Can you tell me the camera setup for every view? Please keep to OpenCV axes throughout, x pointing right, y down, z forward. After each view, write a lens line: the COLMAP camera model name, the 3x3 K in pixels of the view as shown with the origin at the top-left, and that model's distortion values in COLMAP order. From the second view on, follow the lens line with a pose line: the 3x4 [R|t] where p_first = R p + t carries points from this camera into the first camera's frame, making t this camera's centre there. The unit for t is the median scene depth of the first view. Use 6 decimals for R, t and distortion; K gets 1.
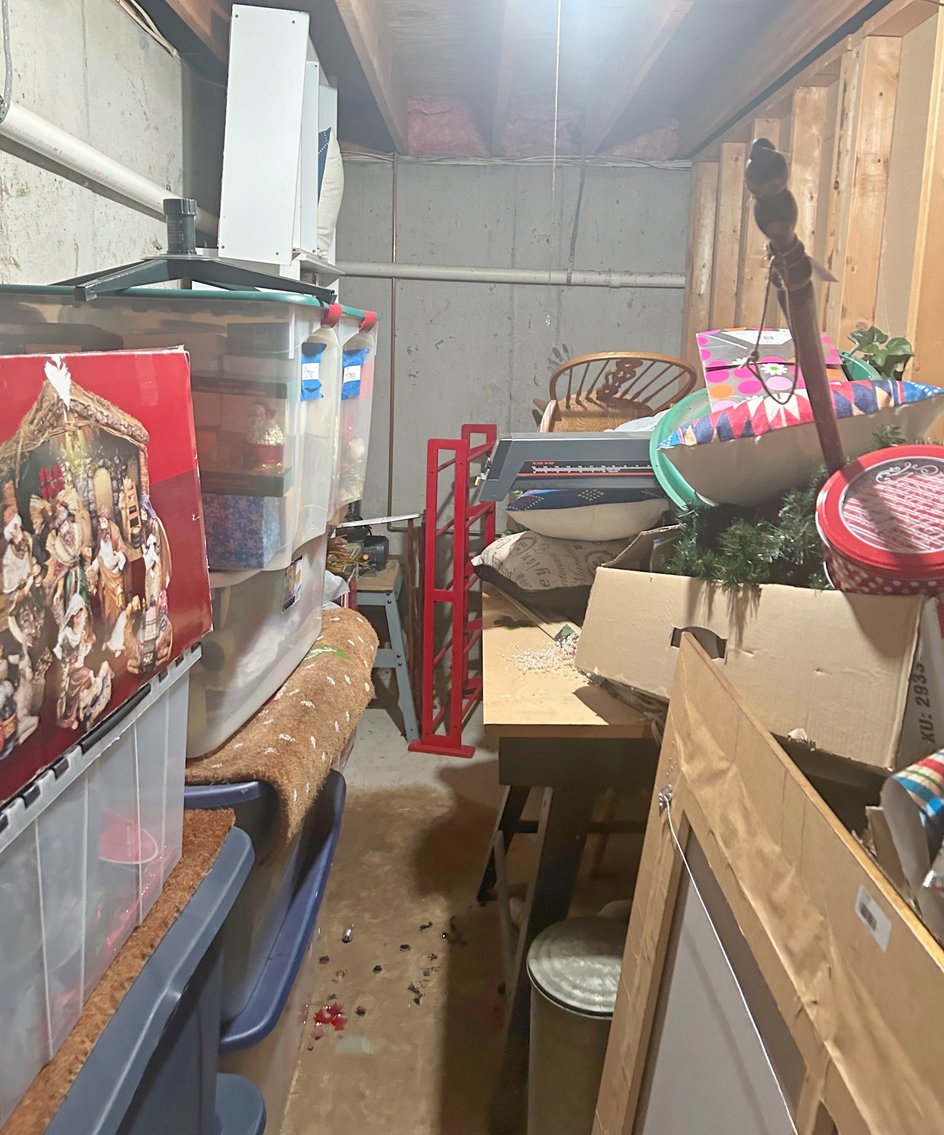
lens RADIAL K [[1031.7, 0, 444.6], [0, 1031.7, 491.4], [0, 0, 1]] dist [0.107383, -0.073772]
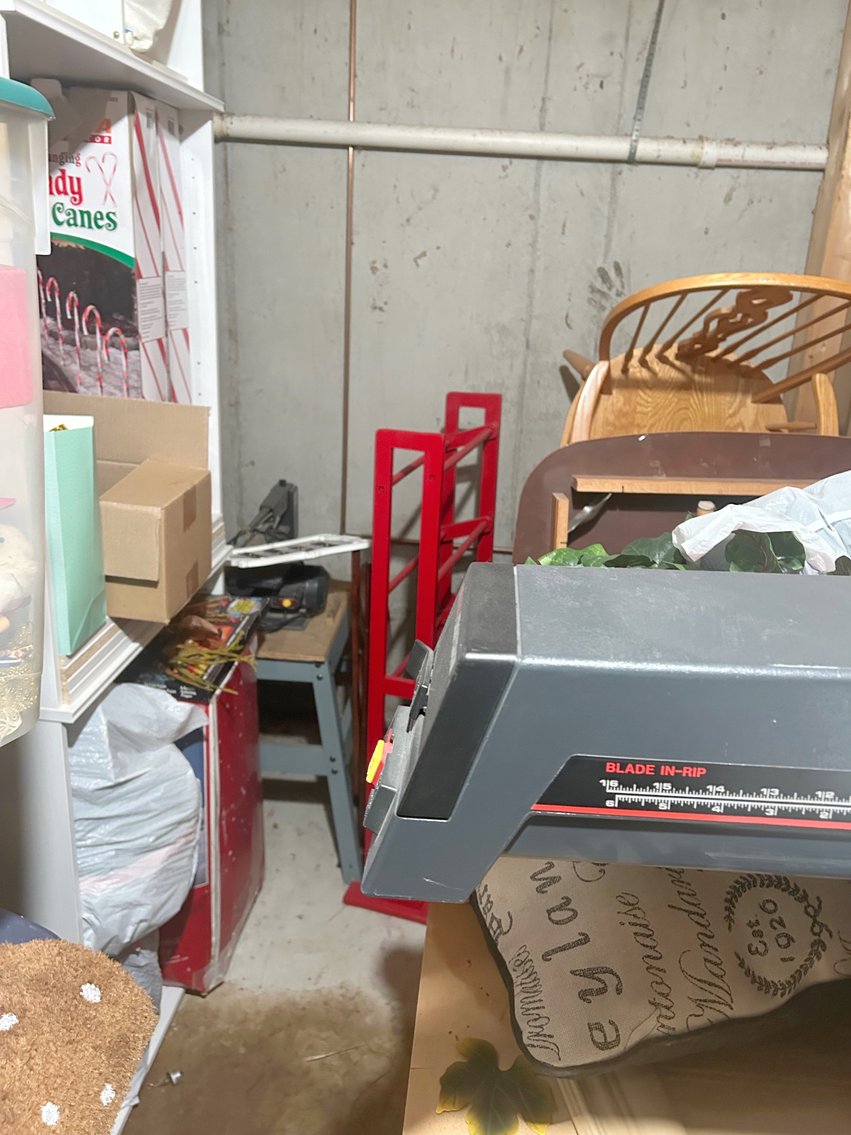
lens RADIAL K [[850.3, 0, 414.8], [0, 850.3, 541.2], [0, 0, 1]] dist [0.056818, -0.064704]
pose [[0.997607, 0.037295, -0.058224, 0.033685], [-0.027239, 0.985948, 0.164819, -0.065970], [0.063553, -0.162839, 0.984604, 0.520319]]
